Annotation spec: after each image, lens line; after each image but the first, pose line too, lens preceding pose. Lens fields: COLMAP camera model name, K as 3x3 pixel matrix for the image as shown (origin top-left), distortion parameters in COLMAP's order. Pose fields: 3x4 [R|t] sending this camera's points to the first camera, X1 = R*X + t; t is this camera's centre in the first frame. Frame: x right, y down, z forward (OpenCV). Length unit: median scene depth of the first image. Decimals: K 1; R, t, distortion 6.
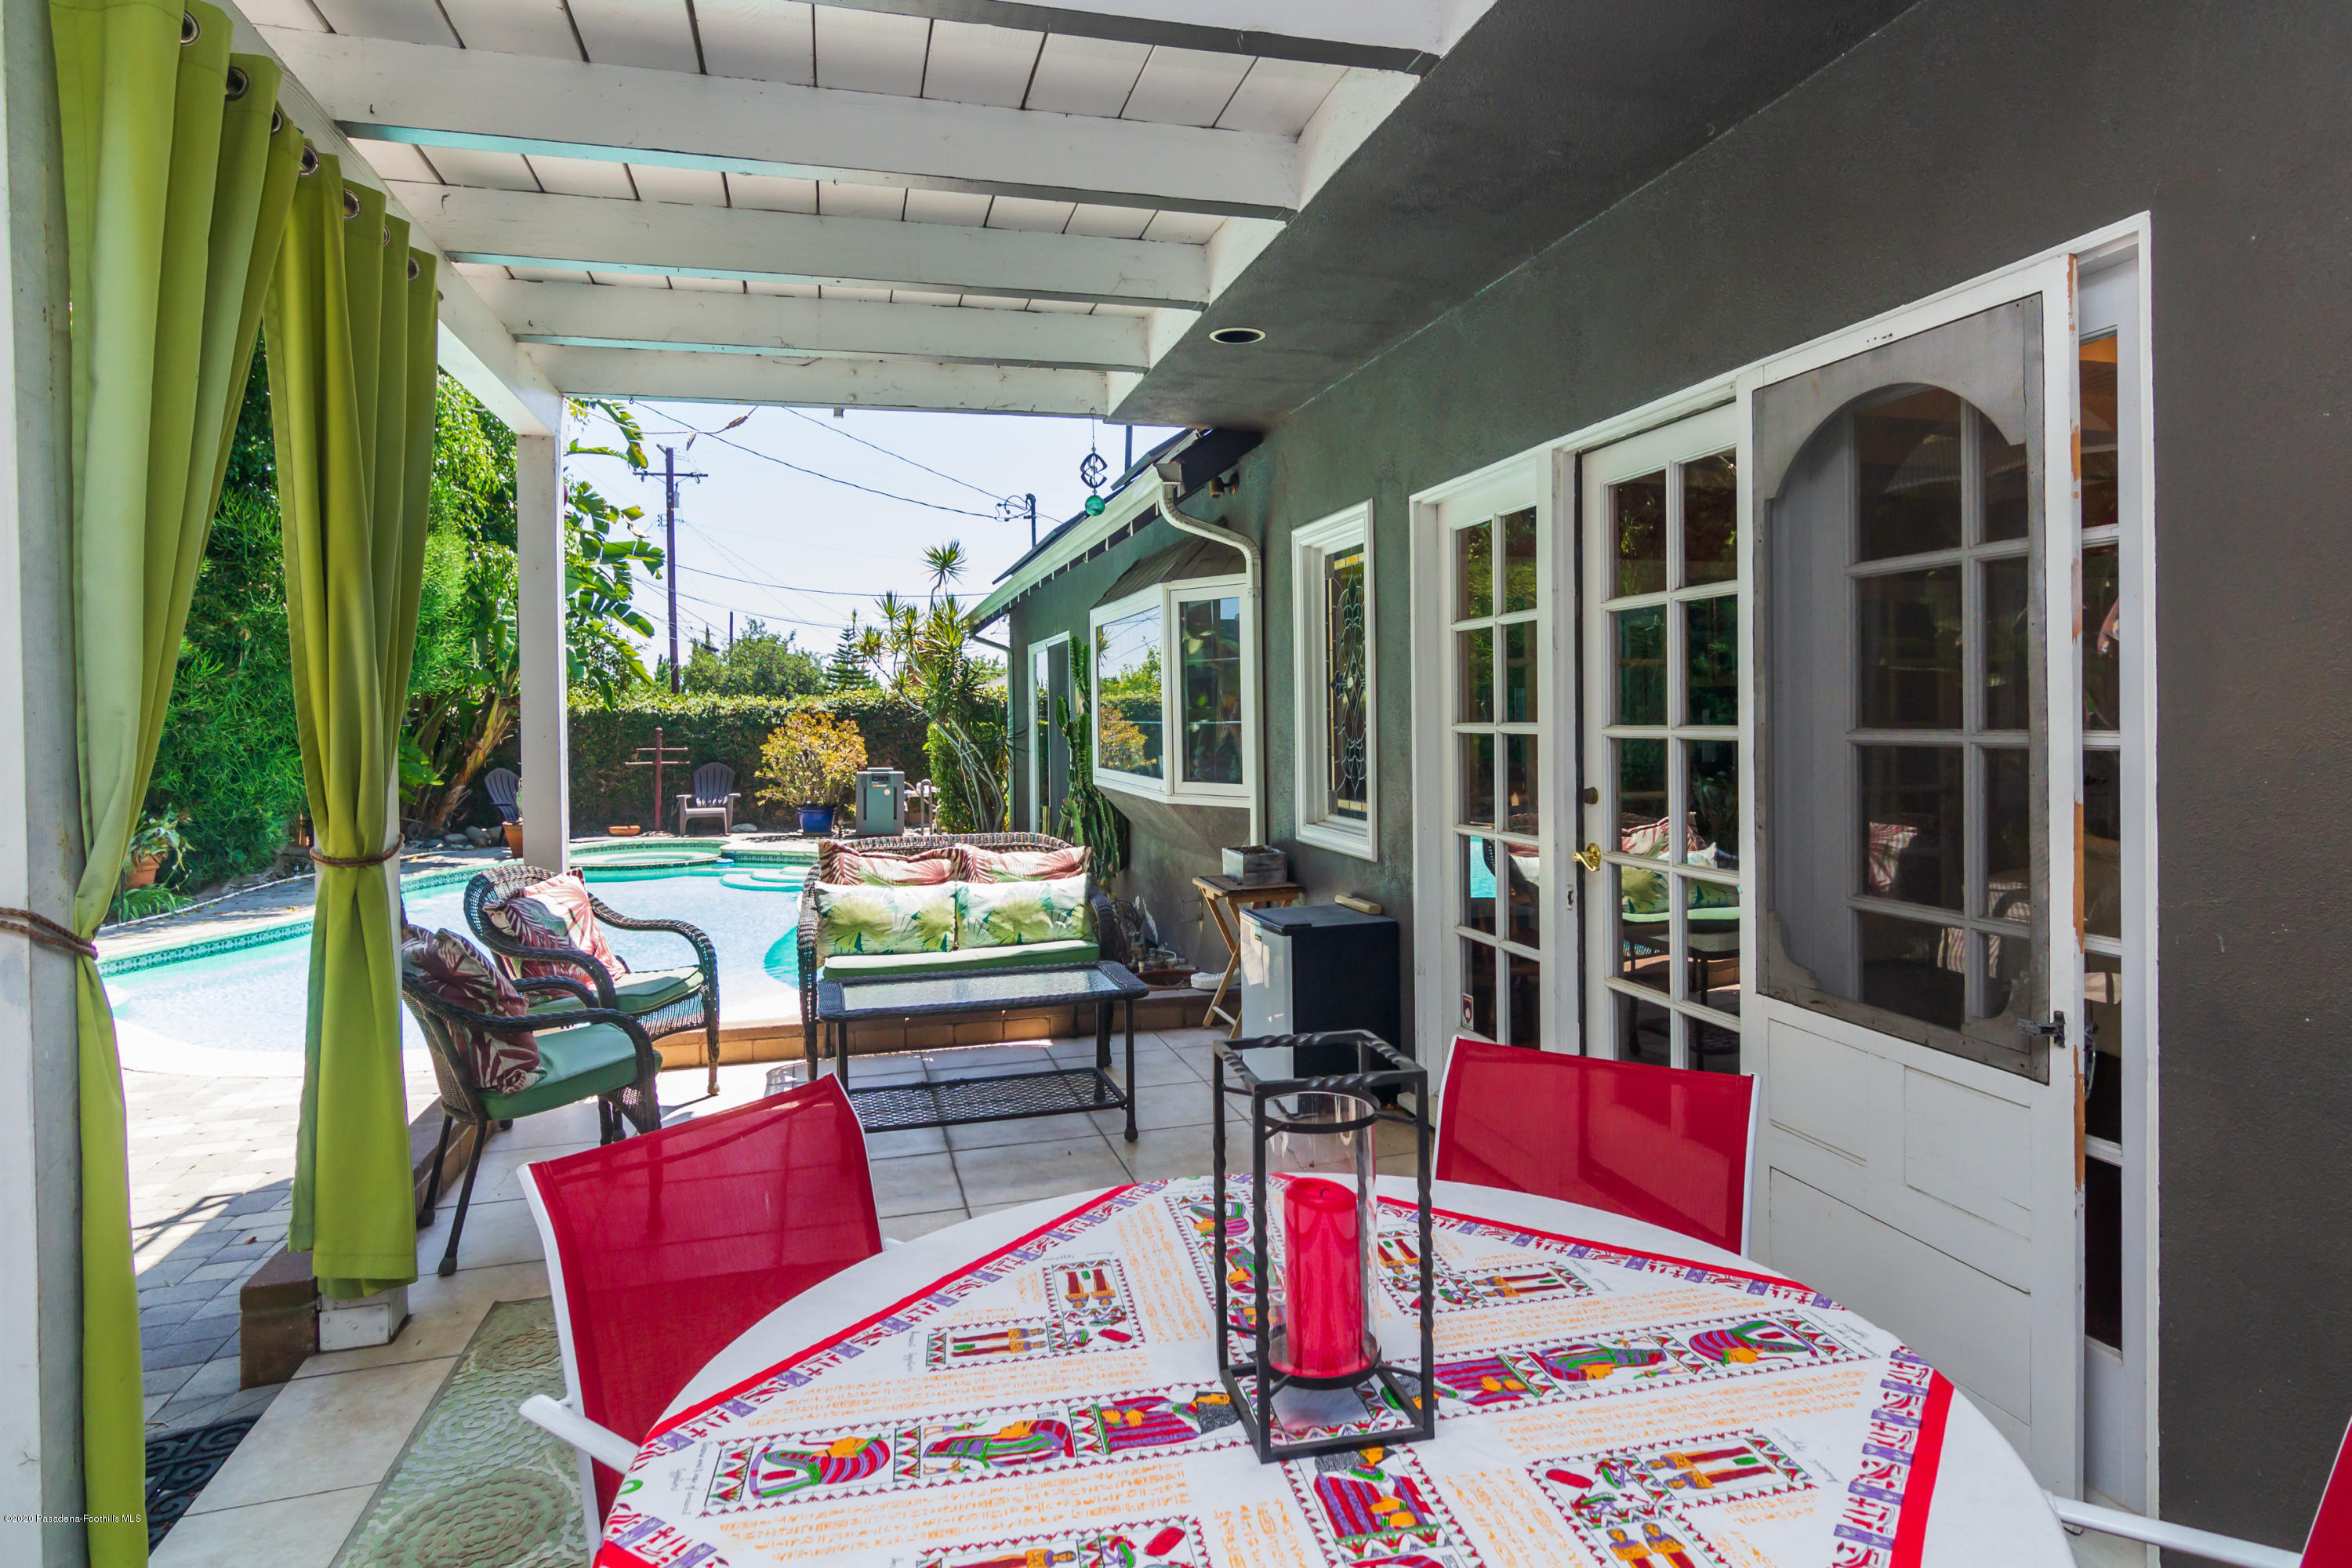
lens RADIAL K [[1236.4, 0, 1177.2], [0, 1236.4, 758.5], [0, 0, 1]] dist [0.006866, 0.000358]
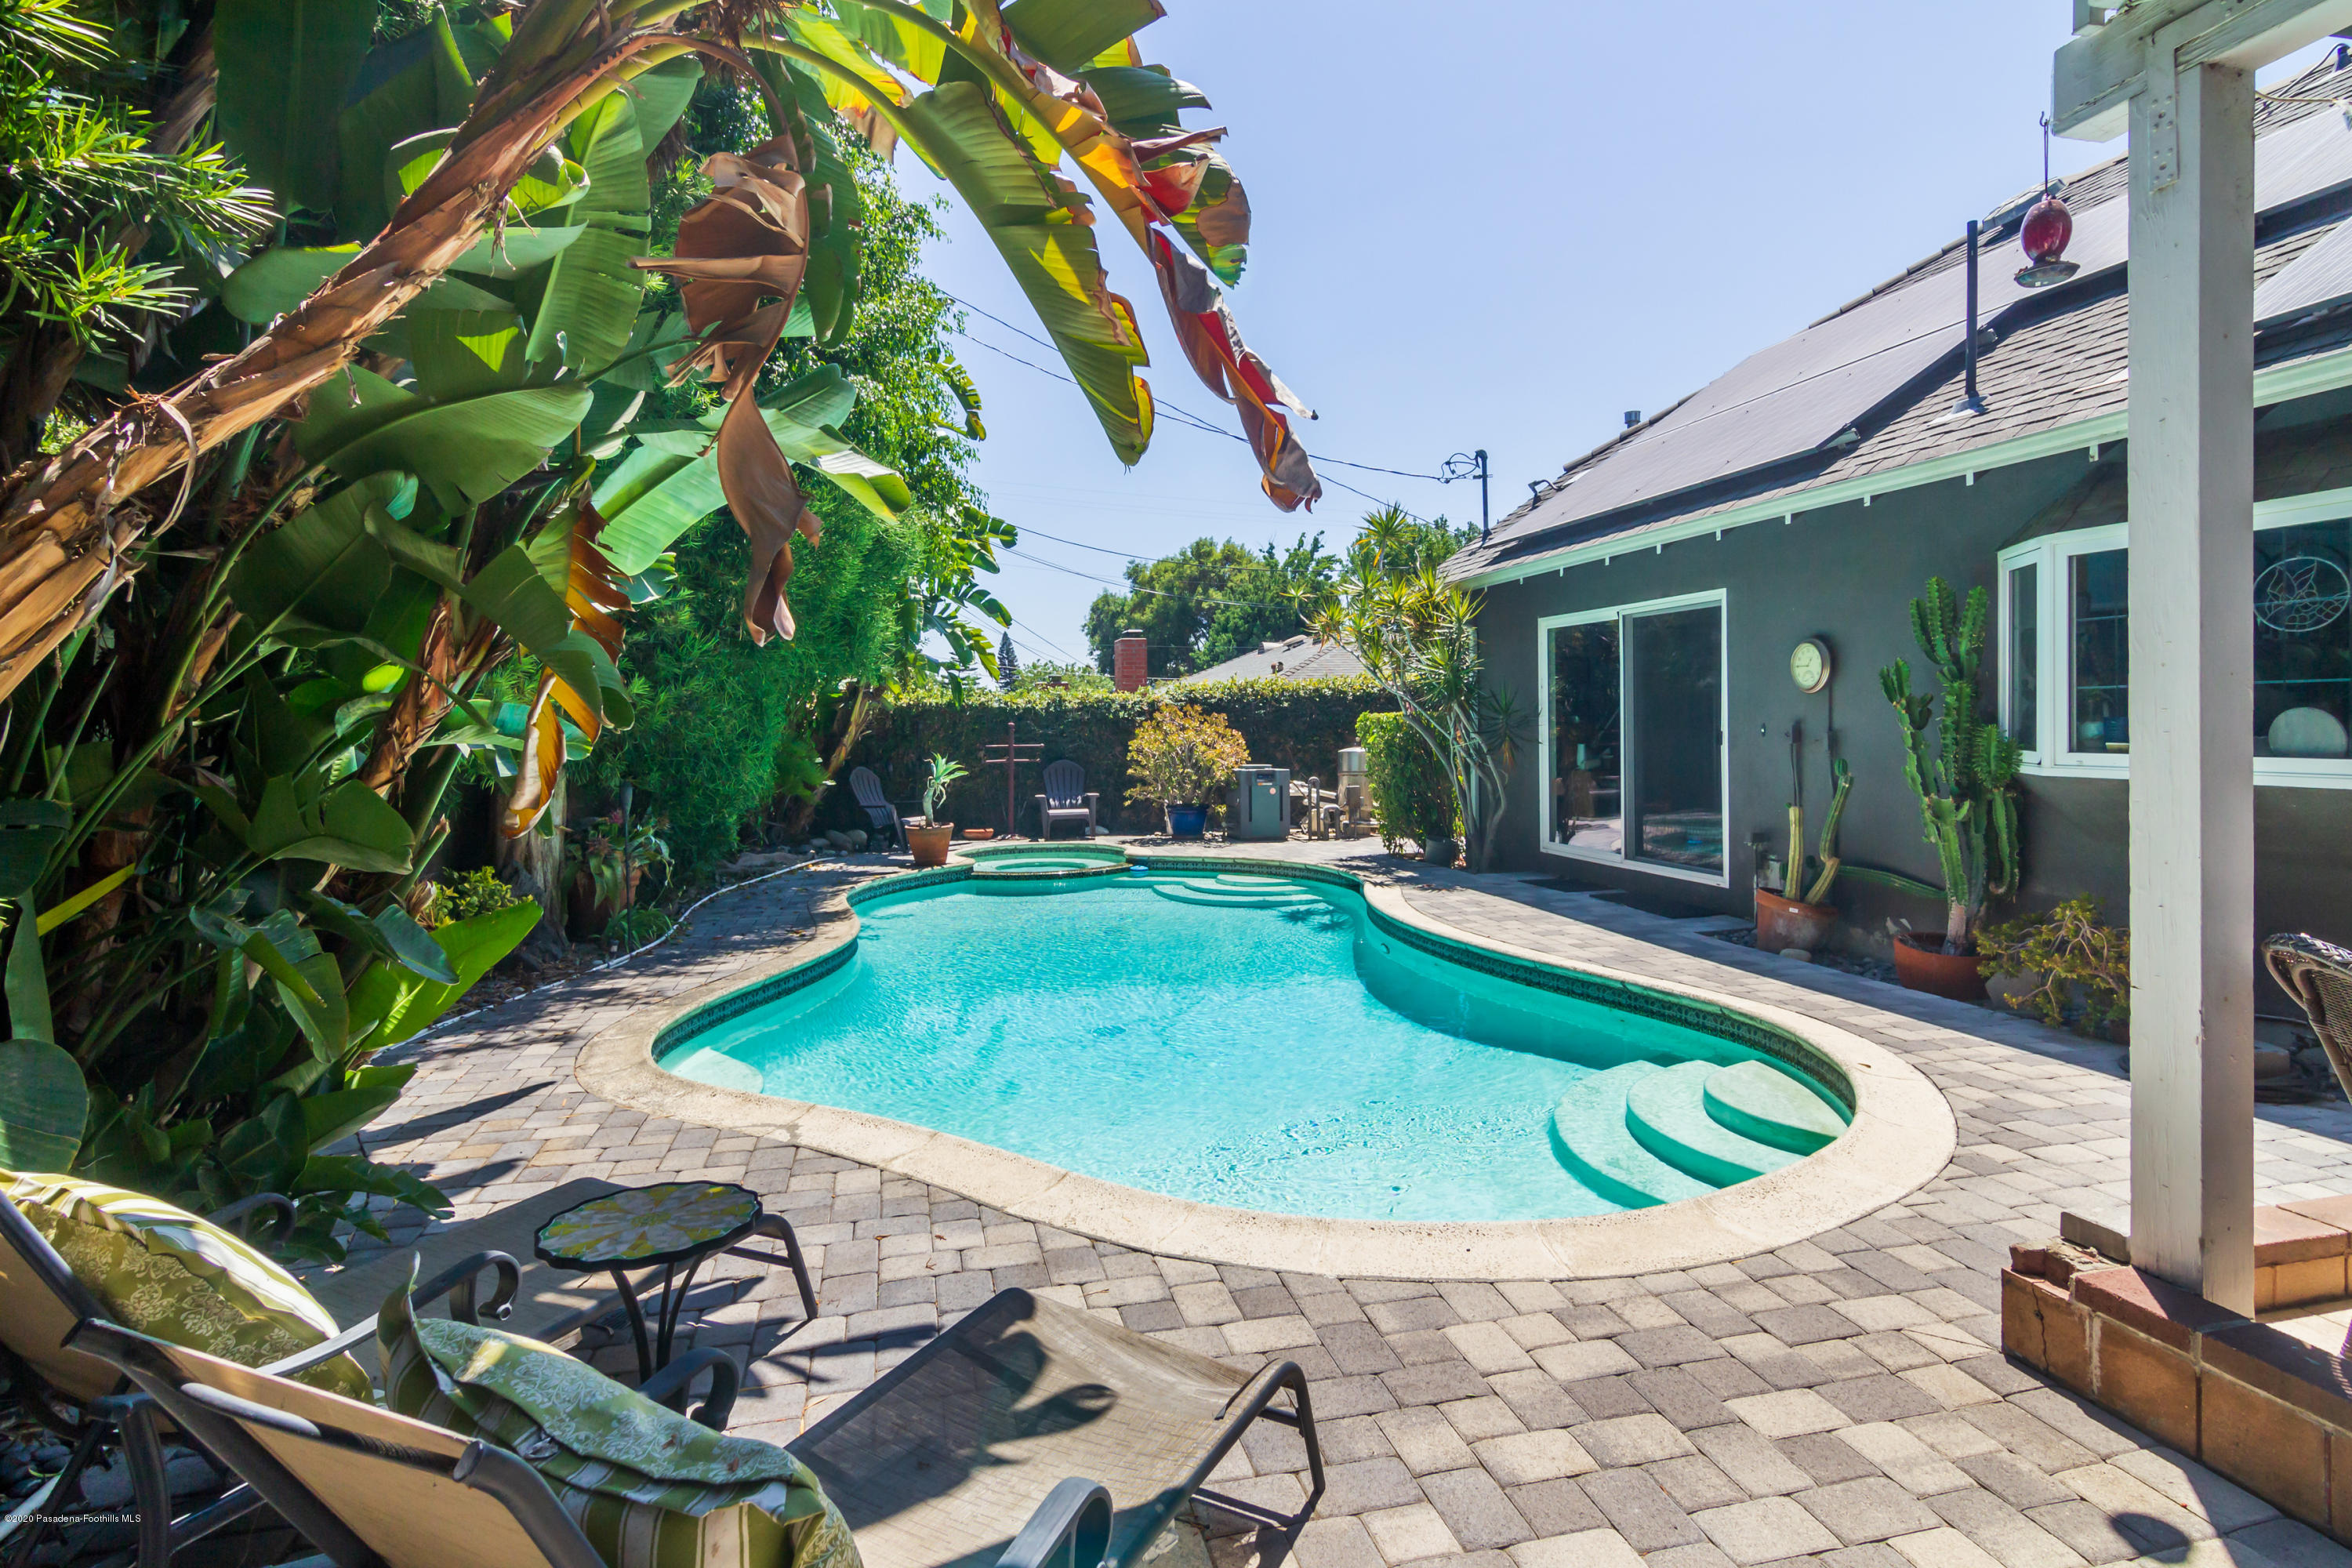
lens RADIAL K [[1152.8, 0, 1180.7], [0, 1152.8, 787.0], [0, 0, 1]] dist [0.016763, -0.000094]
pose [[0.999217, -0.003928, -0.039363, -0.314921], [0.004826, 0.999730, 0.022737, 0.005182], [0.039263, -0.022909, 0.998966, 0.177285]]
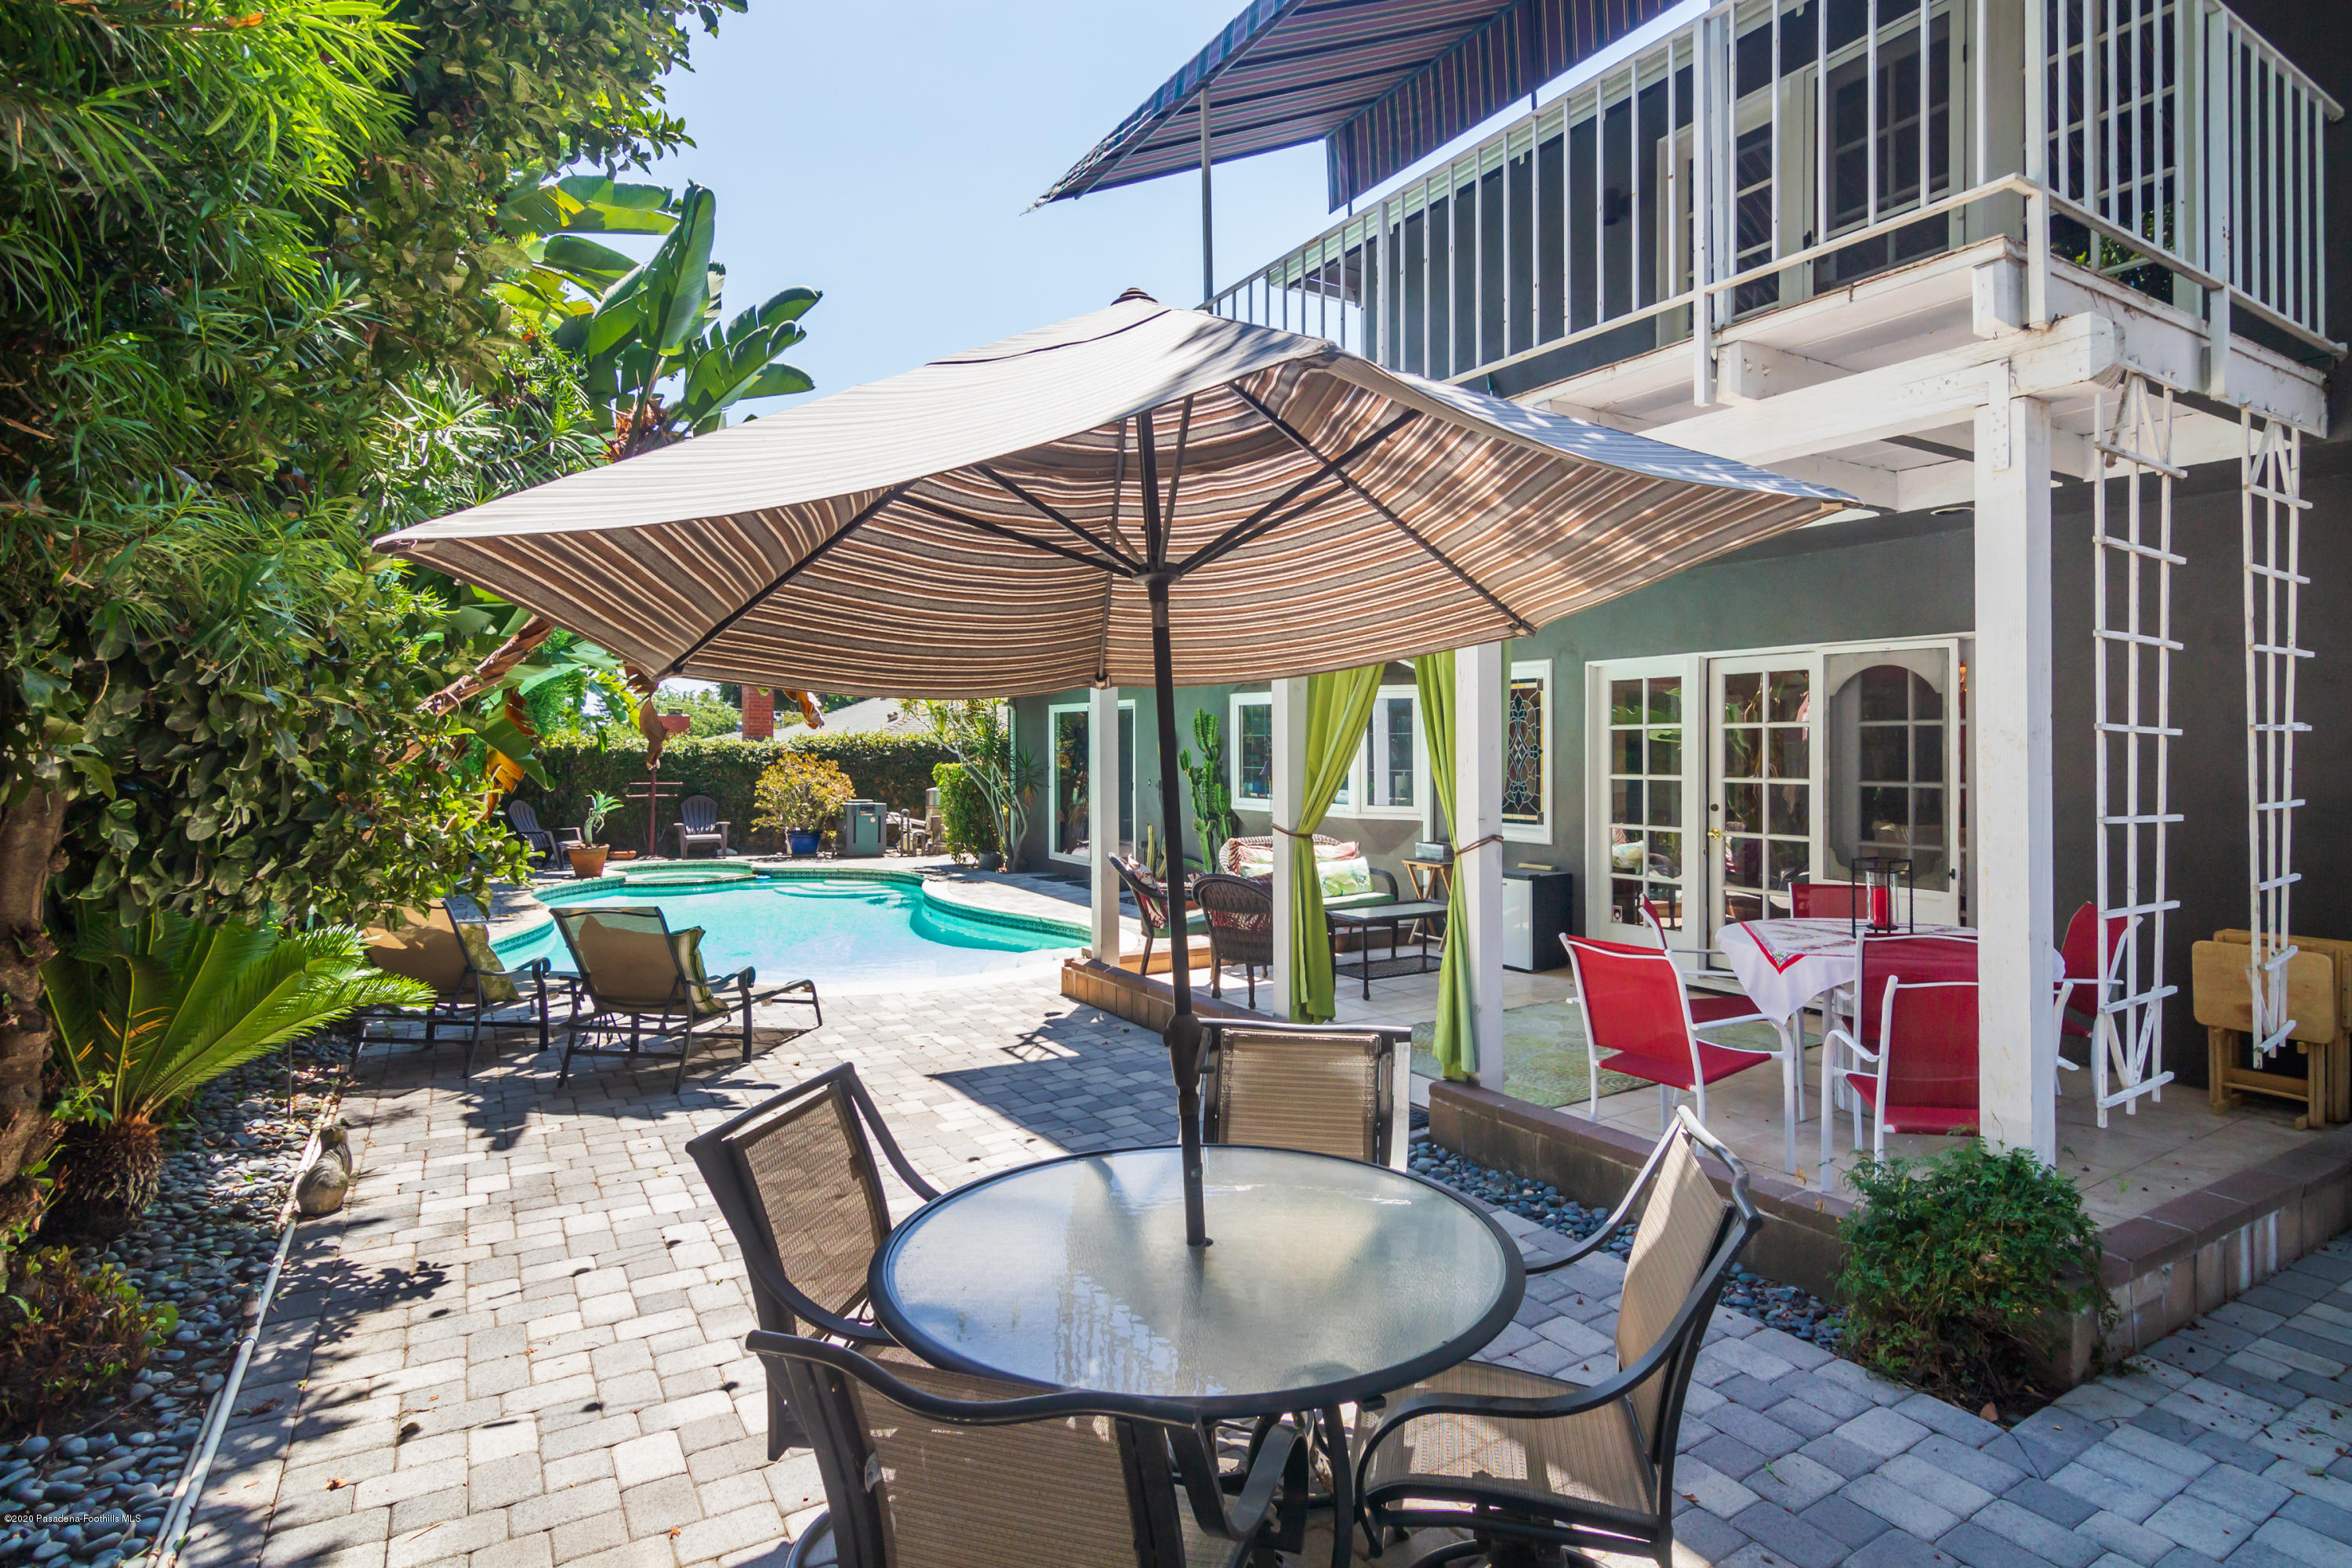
lens RADIAL K [[1152.8, 0, 1199.8], [0, 1152.8, 778.2], [0, 0, 1]] dist [0.016763, -0.000094]
pose [[0.959818, 0.006564, 0.280547, -0.286479], [-0.002565, 0.999890, -0.014621, 0.002330], [-0.280612, 0.013314, 0.959729, -0.192023]]
